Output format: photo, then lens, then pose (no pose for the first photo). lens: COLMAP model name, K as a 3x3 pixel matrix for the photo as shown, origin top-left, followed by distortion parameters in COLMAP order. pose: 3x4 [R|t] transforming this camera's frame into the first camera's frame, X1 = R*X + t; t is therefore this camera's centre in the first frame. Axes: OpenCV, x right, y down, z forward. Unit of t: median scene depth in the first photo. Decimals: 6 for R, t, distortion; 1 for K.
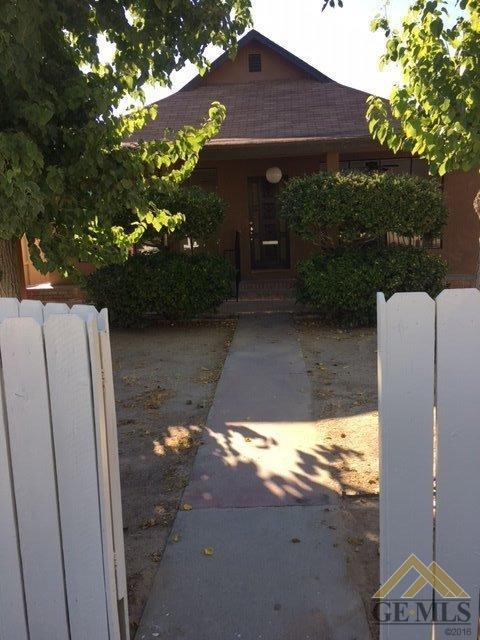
lens RADIAL K [[560.1, 0, 240.0], [0, 560.1, 320.0], [0, 0, 1]] dist [0.139593, -0.194639]
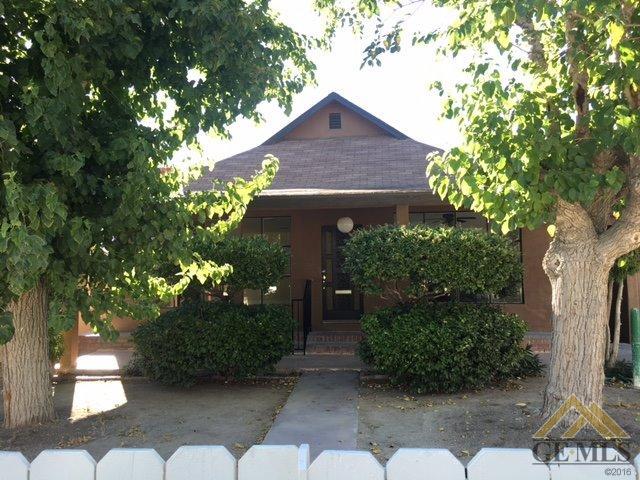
lens RADIAL K [[555.6, 0, 320.0], [0, 555.6, 240.0], [0, 0, 1]] dist [0.036666, -0.003995]
pose [[0.999105, 0.022353, -0.035906, 0.080654], [-0.029462, 0.976904, -0.211638, -0.040012], [0.030346, 0.212506, 0.976688, 0.099247]]
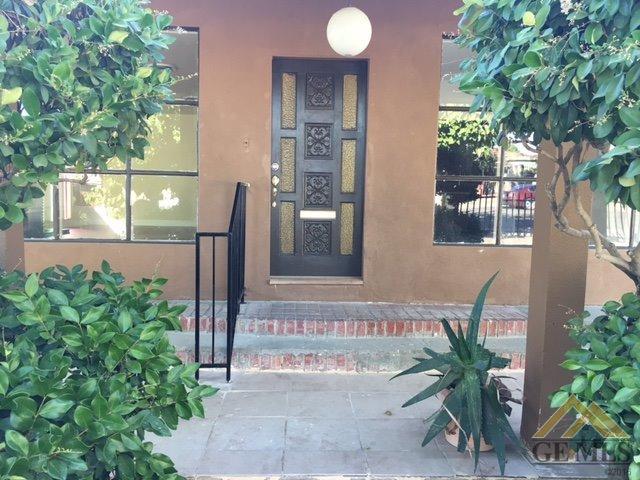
lens RADIAL K [[555.6, 0, 320.0], [0, 555.6, 240.0], [0, 0, 1]] dist [0.036666, -0.003995]
pose [[0.992213, 0.050847, 0.113702, 0.013864], [-0.044383, 0.997290, -0.058678, -0.164403], [-0.116378, 0.053175, 0.991781, 1.019337]]
